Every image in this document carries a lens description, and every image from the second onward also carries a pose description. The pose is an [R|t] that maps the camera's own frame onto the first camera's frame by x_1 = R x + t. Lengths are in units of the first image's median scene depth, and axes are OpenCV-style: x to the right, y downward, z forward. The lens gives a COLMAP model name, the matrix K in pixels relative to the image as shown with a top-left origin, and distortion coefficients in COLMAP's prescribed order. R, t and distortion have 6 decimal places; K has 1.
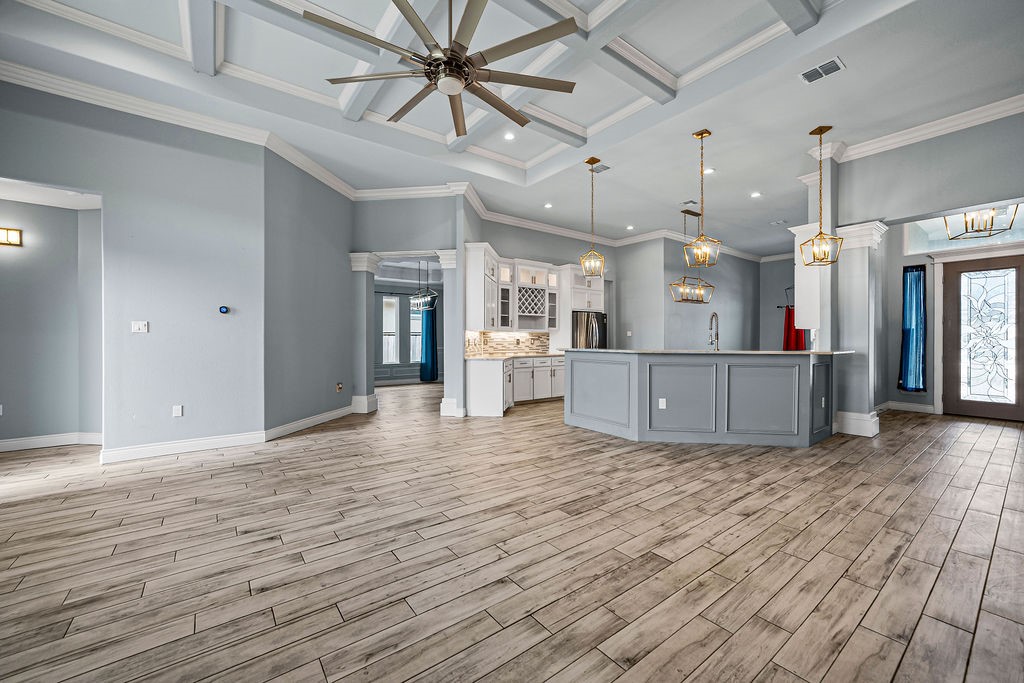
lens RADIAL K [[408.9, 0, 514.5], [0, 408.9, 330.8], [0, 0, 1]] dist [-0.003548, 0.000277]
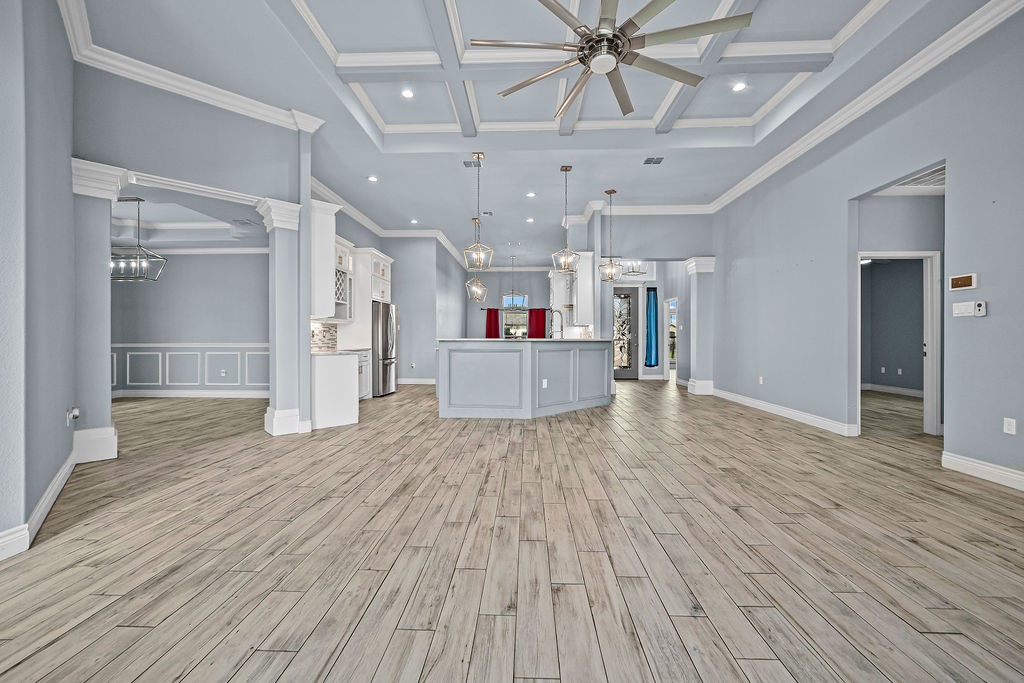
lens RADIAL K [[408.9, 0, 514.5], [0, 408.9, 330.8], [0, 0, 1]] dist [-0.003548, 0.000277]
pose [[0.626625, 0.014718, 0.779182, -0.977867], [-0.015443, 0.999860, -0.006467, 0.052567], [-0.779168, -0.007981, 0.626765, 0.501731]]
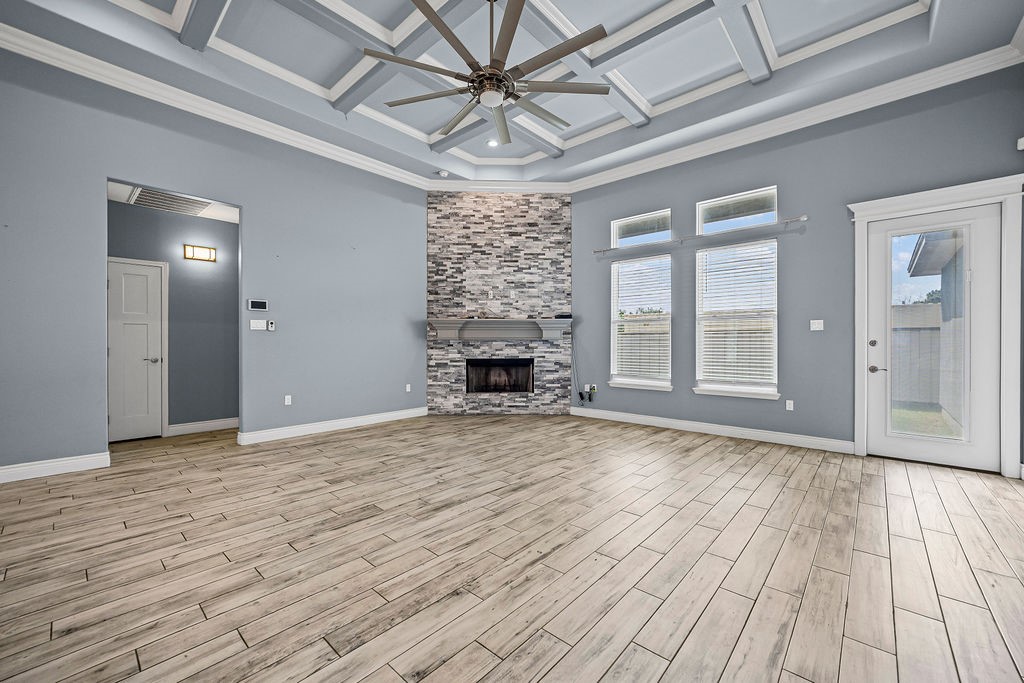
lens RADIAL K [[404.8, 0, 510.9], [0, 404.8, 337.7], [0, 0, 1]] dist [-0.000528, 0.000207]
pose [[-0.981955, -0.005801, -0.189028, -0.002492], [-0.000155, 0.999554, -0.029869, 0.061444], [0.189117, -0.029300, -0.981517, 1.905941]]
